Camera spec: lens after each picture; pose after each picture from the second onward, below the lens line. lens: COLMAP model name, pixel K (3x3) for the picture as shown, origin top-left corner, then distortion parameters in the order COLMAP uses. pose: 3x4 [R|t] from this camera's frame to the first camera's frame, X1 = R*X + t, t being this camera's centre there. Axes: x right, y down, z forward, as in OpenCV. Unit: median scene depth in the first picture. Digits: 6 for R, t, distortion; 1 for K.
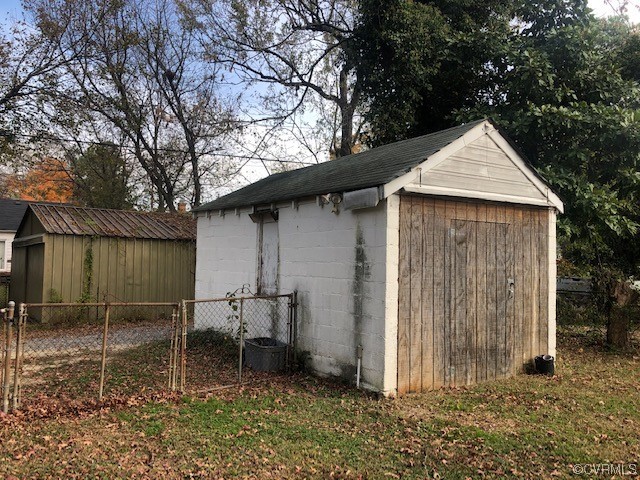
lens RADIAL K [[518.3, 0, 321.3], [0, 518.3, 242.2], [0, 0, 1]] dist [0.007078, -0.006305]
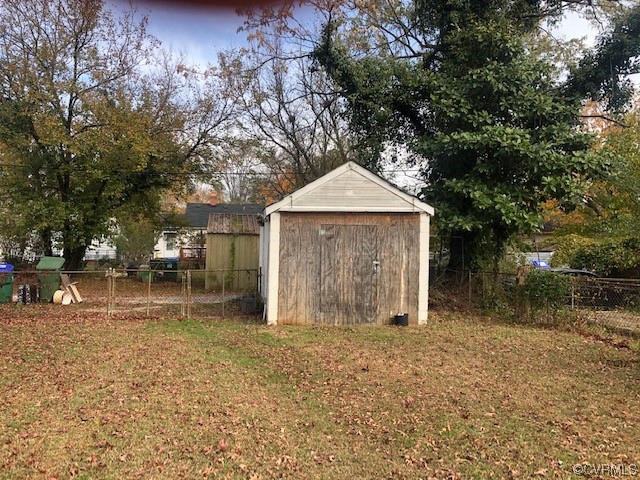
lens RADIAL K [[518.3, 0, 318.5], [0, 518.3, 238.0], [0, 0, 1]] dist [0.007078, -0.006305]
pose [[0.885998, -0.013077, -0.463504, 0.977548], [0.018624, 0.999799, 0.007393, -0.013101], [0.463314, -0.015182, 0.886064, -0.460354]]
